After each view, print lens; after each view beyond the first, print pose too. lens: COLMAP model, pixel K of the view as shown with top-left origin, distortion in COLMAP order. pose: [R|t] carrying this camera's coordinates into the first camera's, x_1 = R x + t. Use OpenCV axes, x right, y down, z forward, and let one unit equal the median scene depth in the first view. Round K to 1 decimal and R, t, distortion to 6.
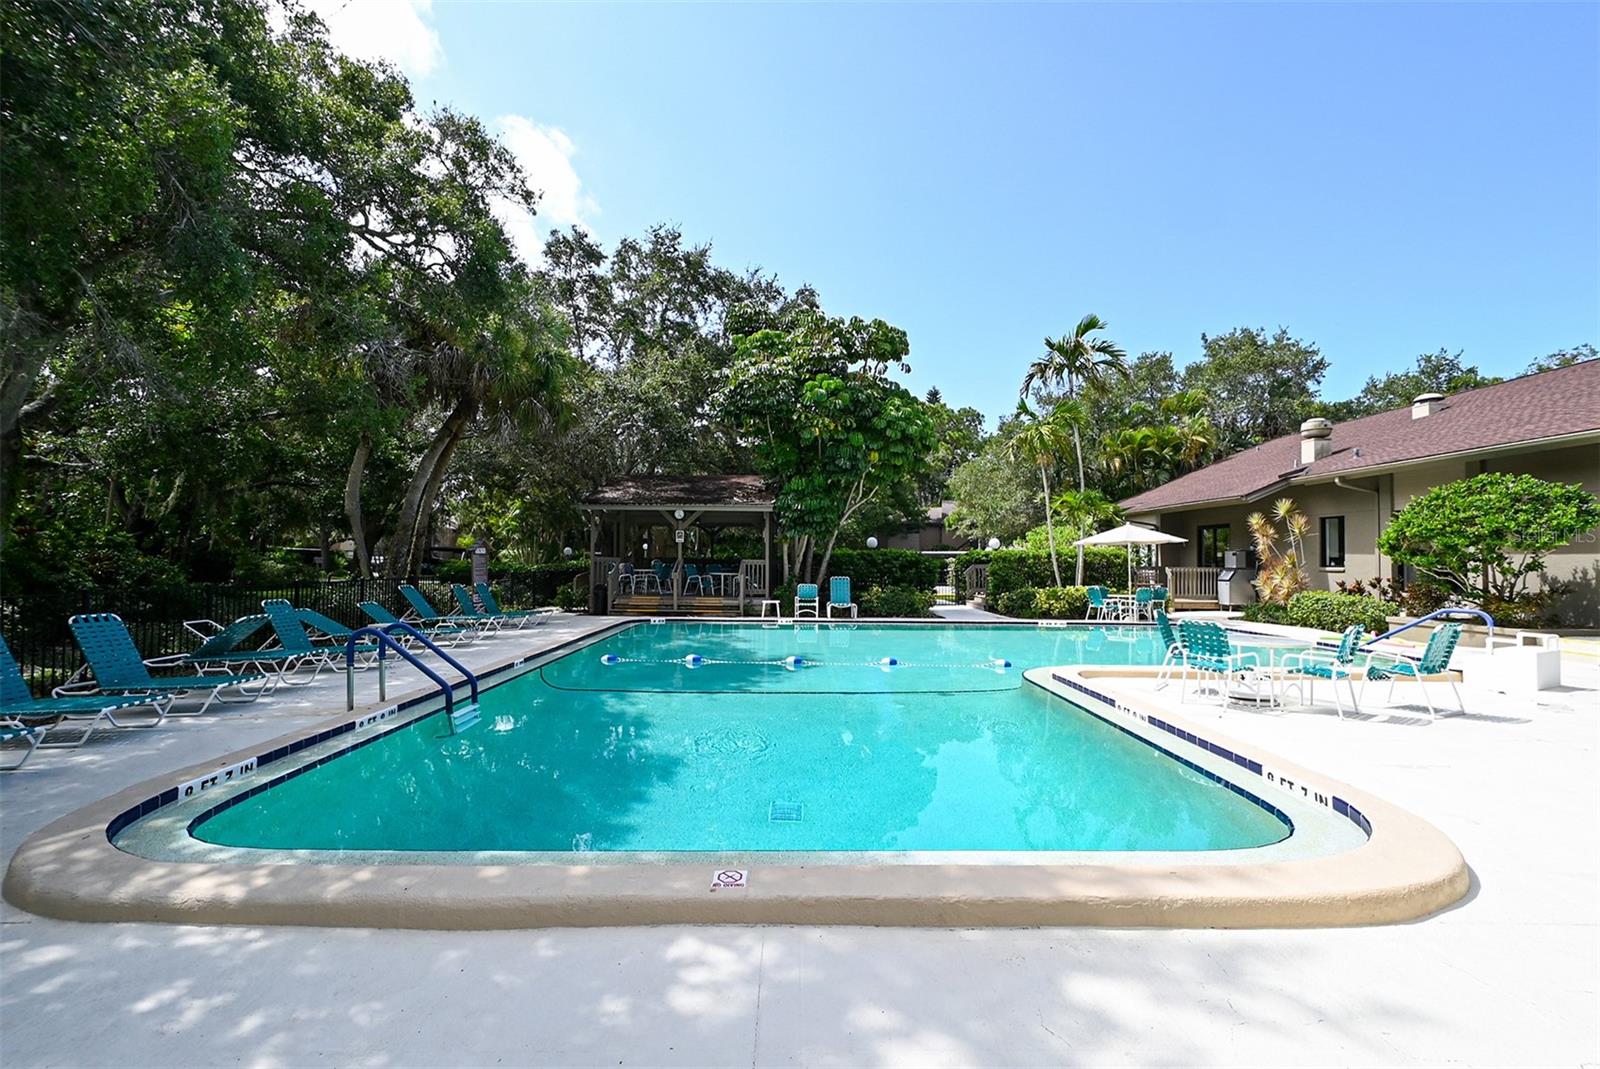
lens RADIAL K [[724.4, 0, 801.7], [0, 724.4, 540.9], [0, 0, 1]] dist [0.000711, -0.001622]
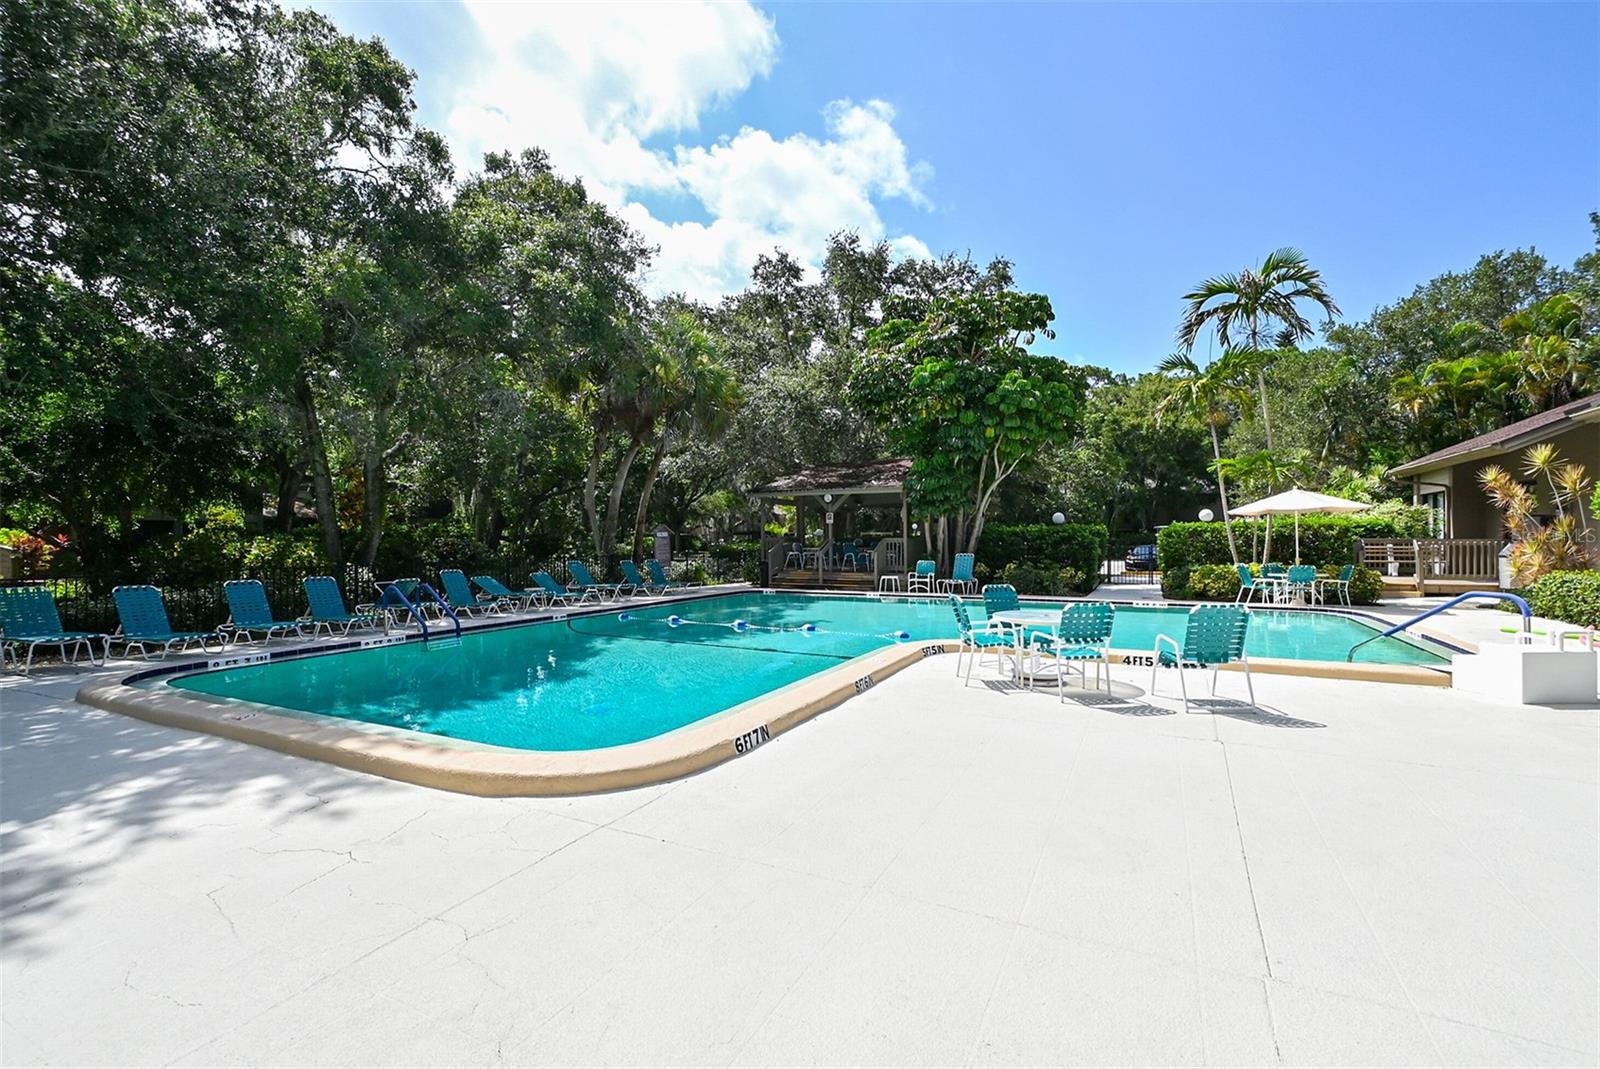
lens RADIAL K [[724.4, 0, 819.9], [0, 724.4, 533.5], [0, 0, 1]] dist [0.000711, -0.001622]
pose [[0.885674, -0.017852, -0.463964, 0.349050], [0.026747, 0.999563, 0.012597, 0.003055], [0.463536, -0.023566, 0.885765, 0.009342]]
